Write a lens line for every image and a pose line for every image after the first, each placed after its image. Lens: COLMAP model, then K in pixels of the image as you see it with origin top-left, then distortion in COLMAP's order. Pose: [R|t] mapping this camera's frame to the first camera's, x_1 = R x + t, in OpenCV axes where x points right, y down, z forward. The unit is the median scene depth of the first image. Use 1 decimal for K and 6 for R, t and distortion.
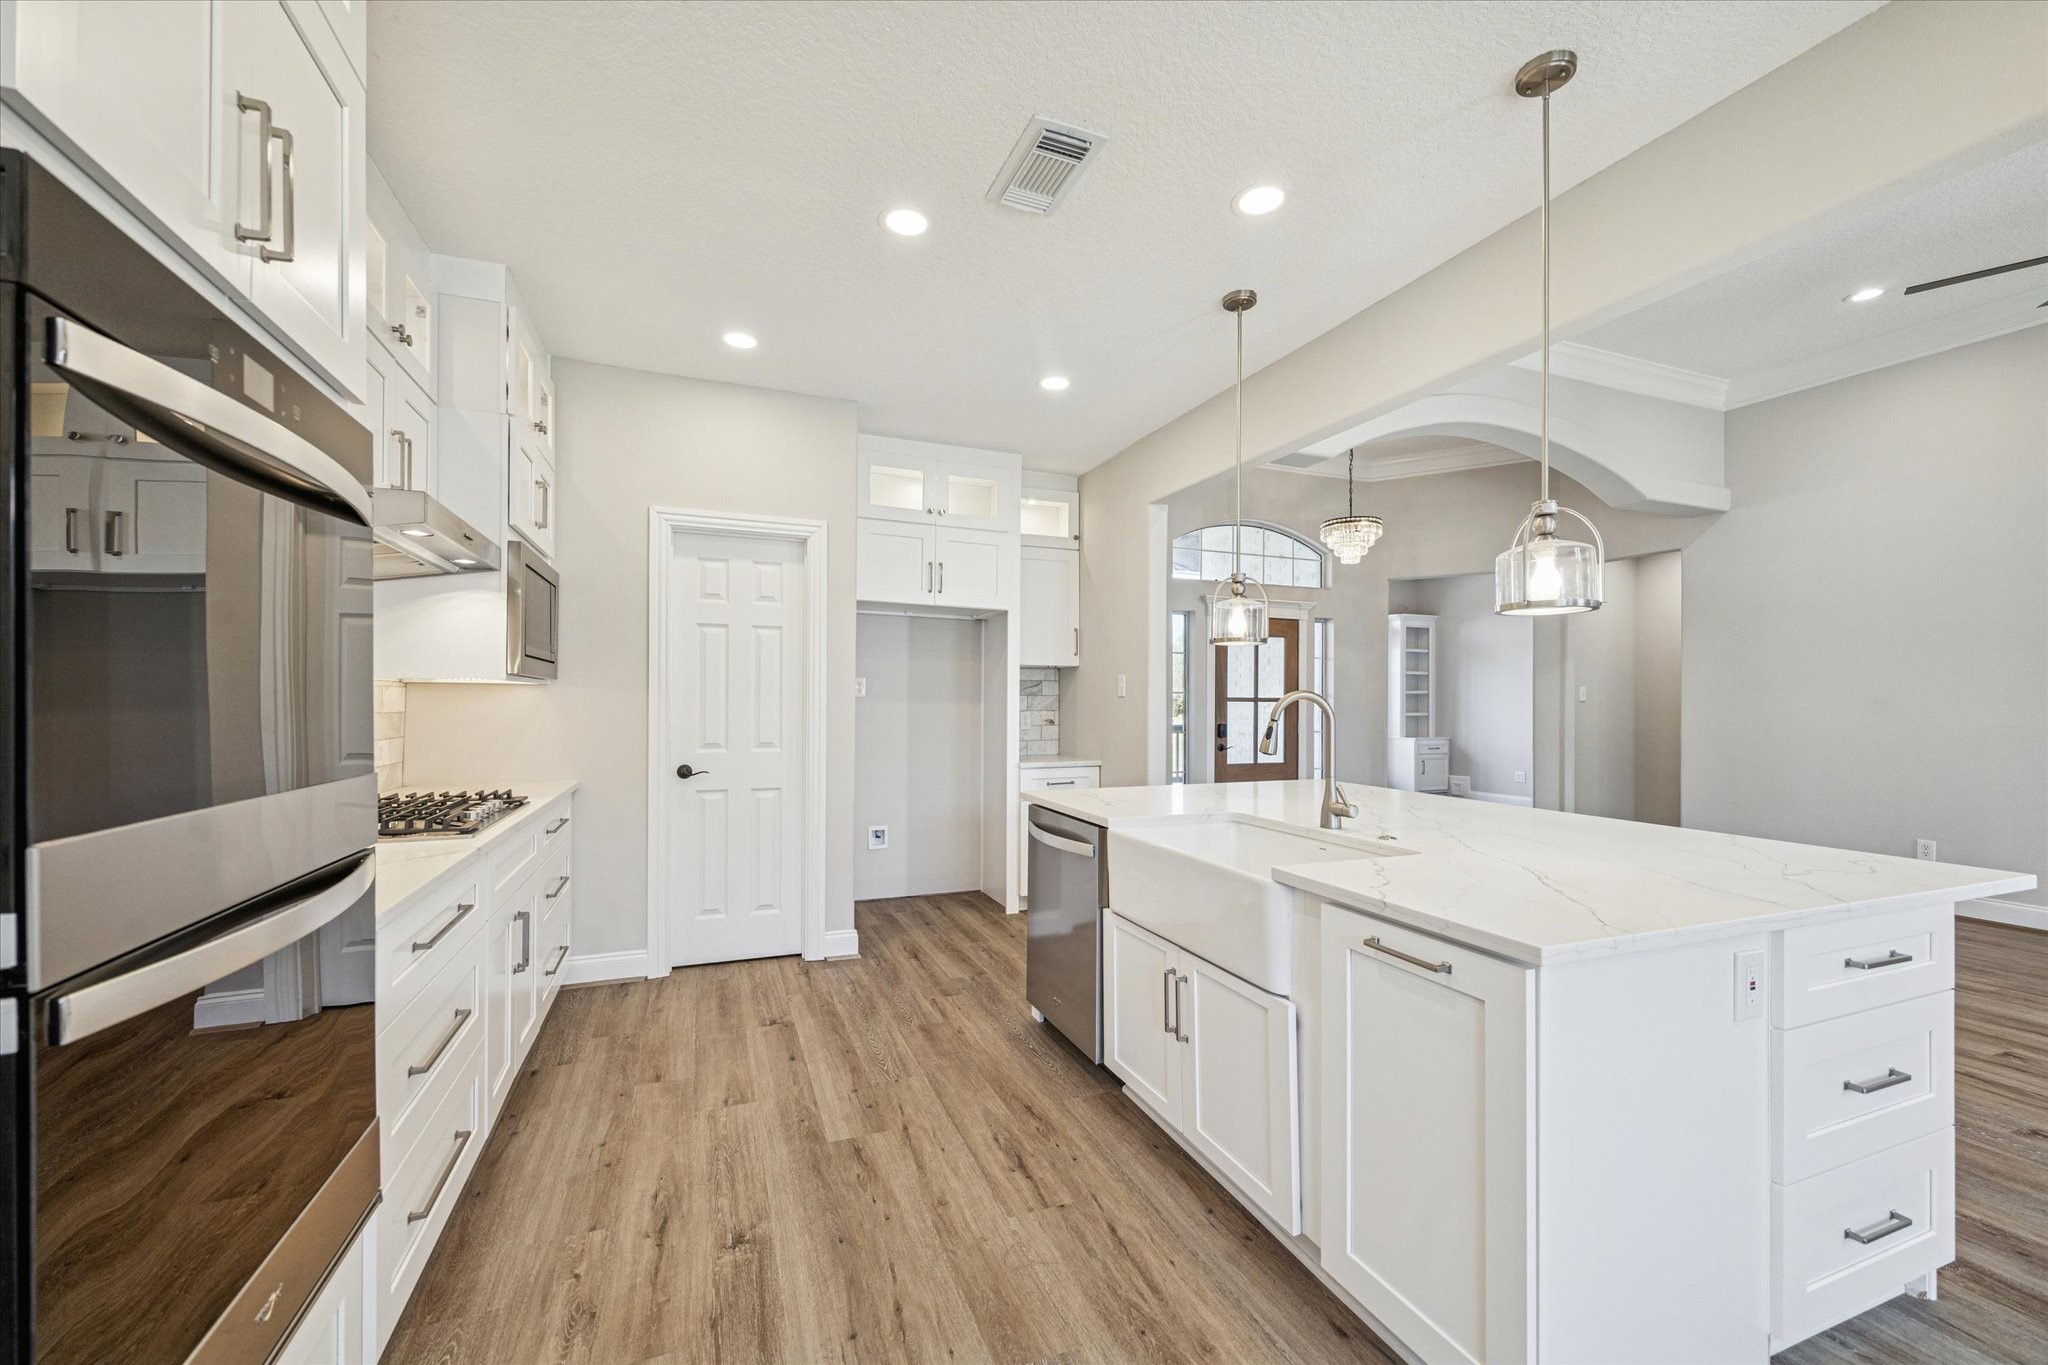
lens RADIAL K [[806.3, 0, 1020.9], [0, 806.3, 694.6], [0, 0, 1]] dist [0.002288, 0.000299]
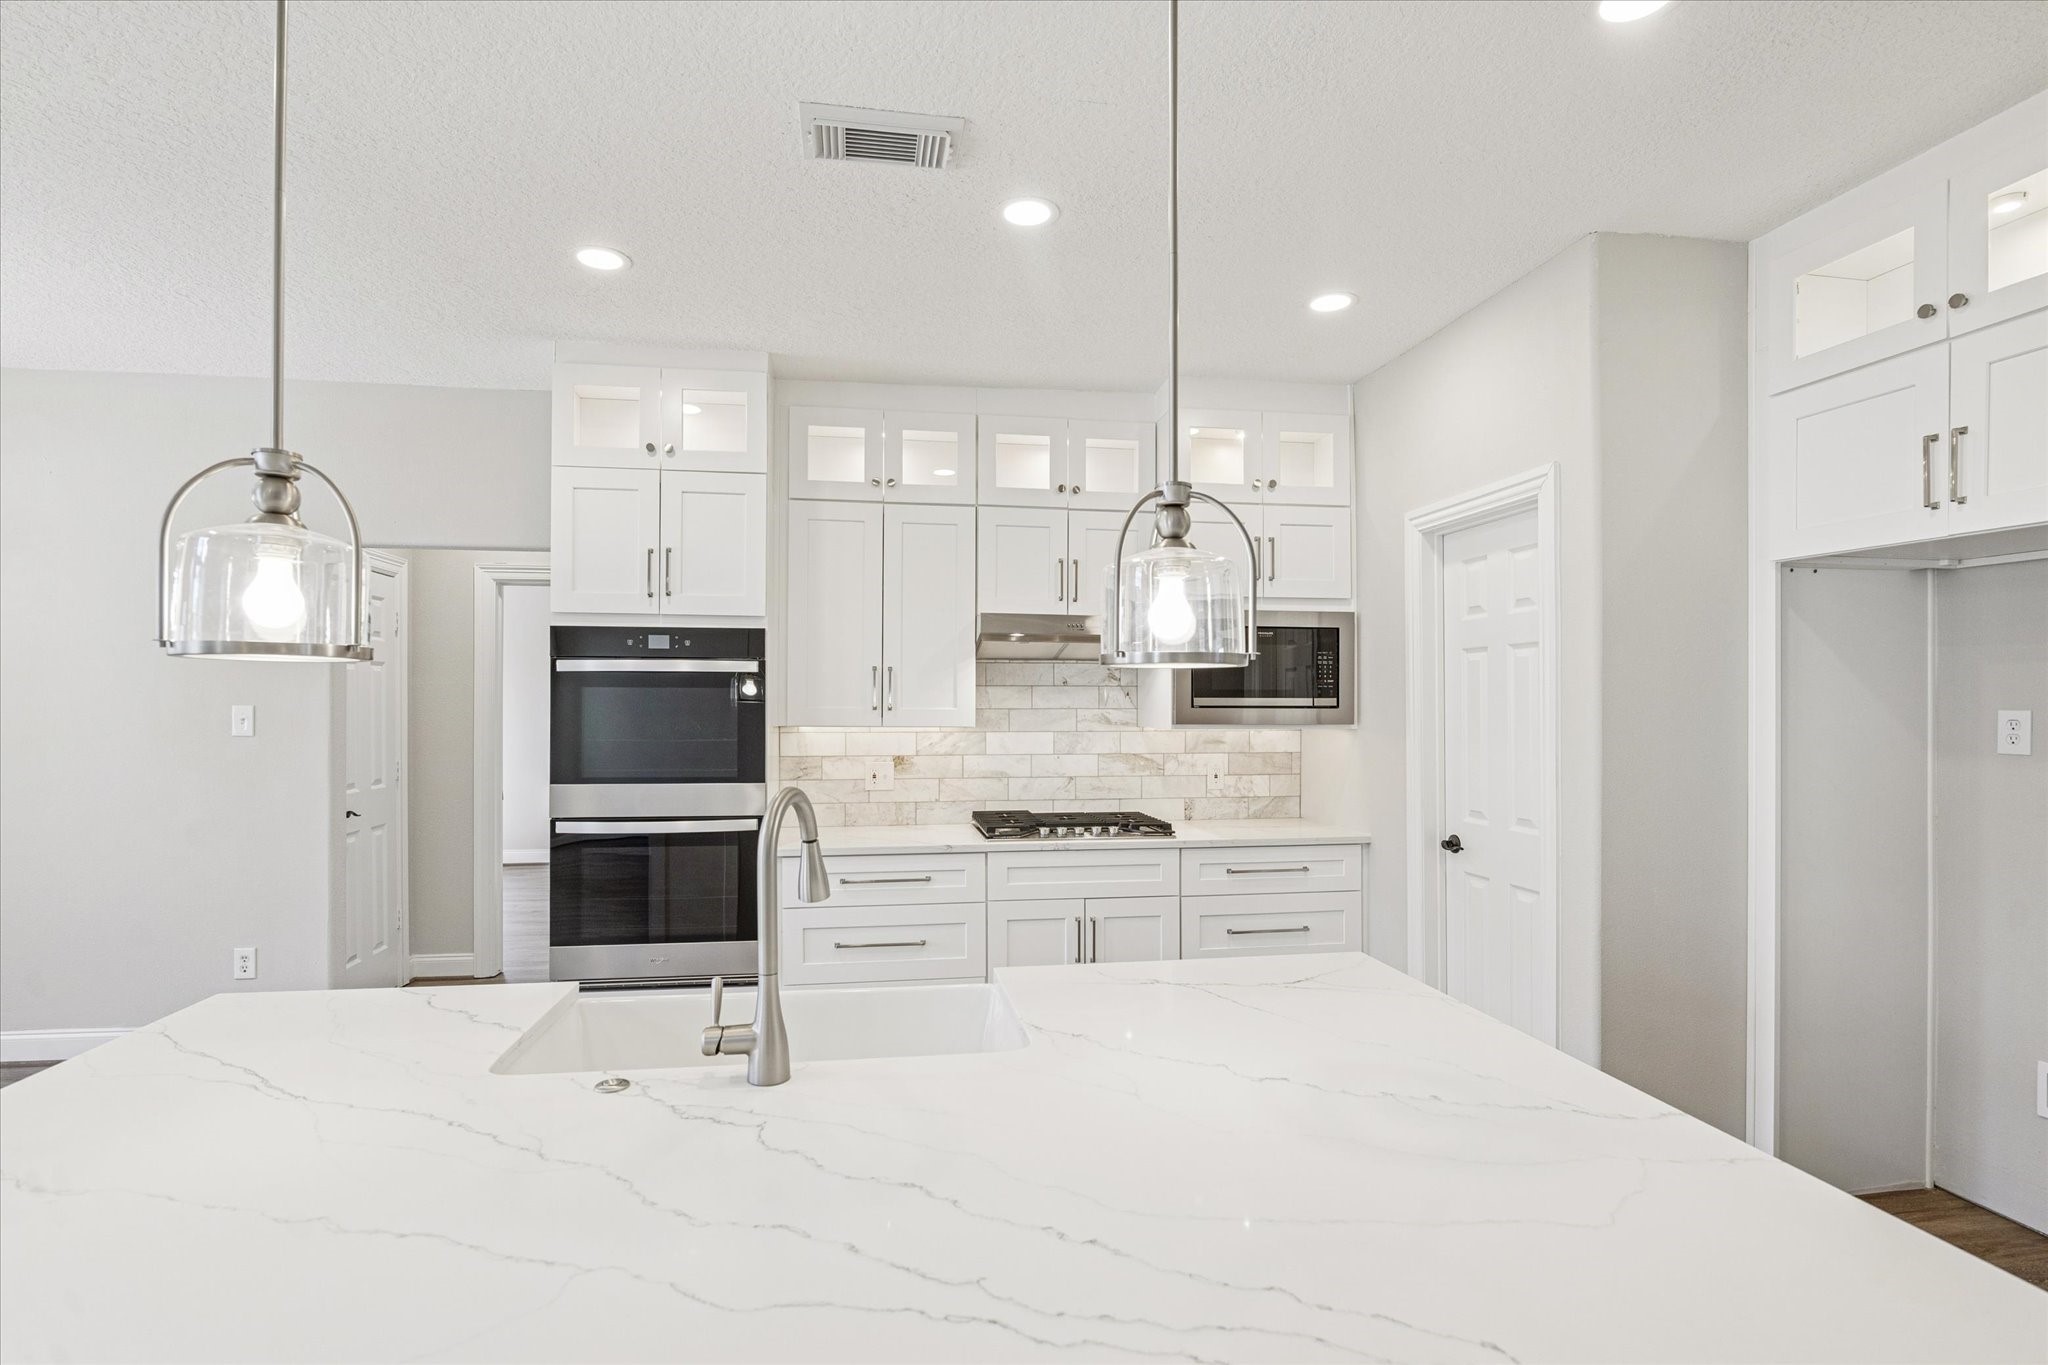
lens RADIAL K [[969.2, 0, 1016.6], [0, 969.2, 699.0], [0, 0, 1]] dist [-0.012175, 0.000235]
pose [[-0.227113, -0.015000, -0.973753, 0.728892], [0.004592, 0.999854, -0.016473, -0.036811], [0.973858, -0.008213, -0.227011, 1.025576]]
